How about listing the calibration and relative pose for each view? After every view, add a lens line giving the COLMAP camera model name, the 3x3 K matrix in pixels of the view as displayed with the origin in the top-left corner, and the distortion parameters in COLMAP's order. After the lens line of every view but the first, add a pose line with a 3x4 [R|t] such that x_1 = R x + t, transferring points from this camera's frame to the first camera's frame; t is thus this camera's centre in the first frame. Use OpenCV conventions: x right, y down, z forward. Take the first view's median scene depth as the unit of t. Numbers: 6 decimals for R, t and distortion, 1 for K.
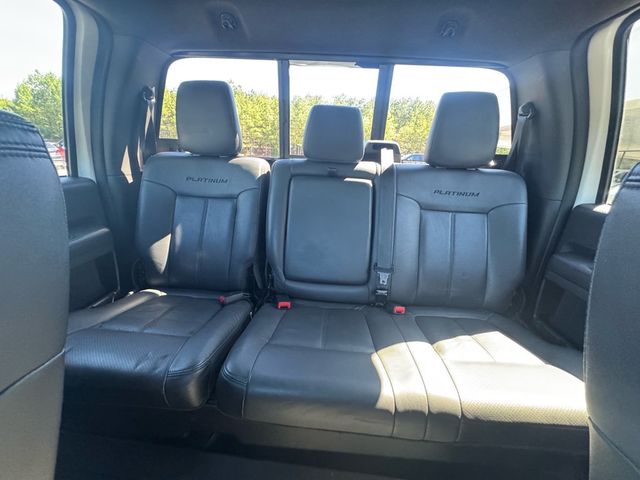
lens RADIAL K [[254.1, 0, 316.6], [0, 254.1, 237.3], [0, 0, 1]] dist [-0.001421, -0.000101]
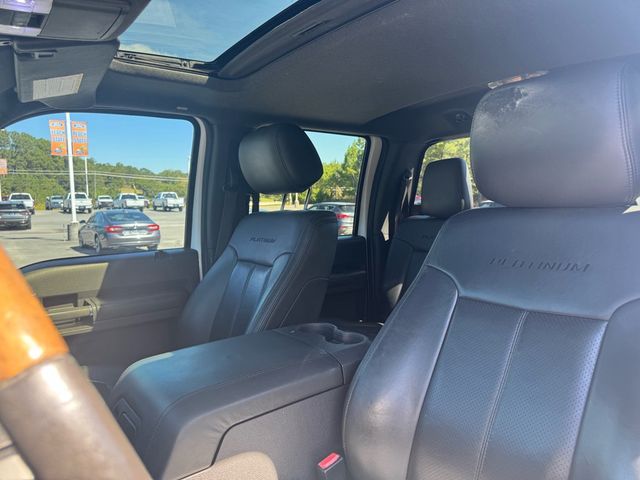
lens RADIAL K [[455.7, 0, 324.0], [0, 455.7, 238.0], [0, 0, 1]] dist [0.030141, -0.035210]
pose [[0.647698, -0.000771, -0.761897, 0.821960], [-0.192941, 0.967238, -0.165000, 0.217921], [0.737063, 0.253871, 0.626329, -0.687306]]
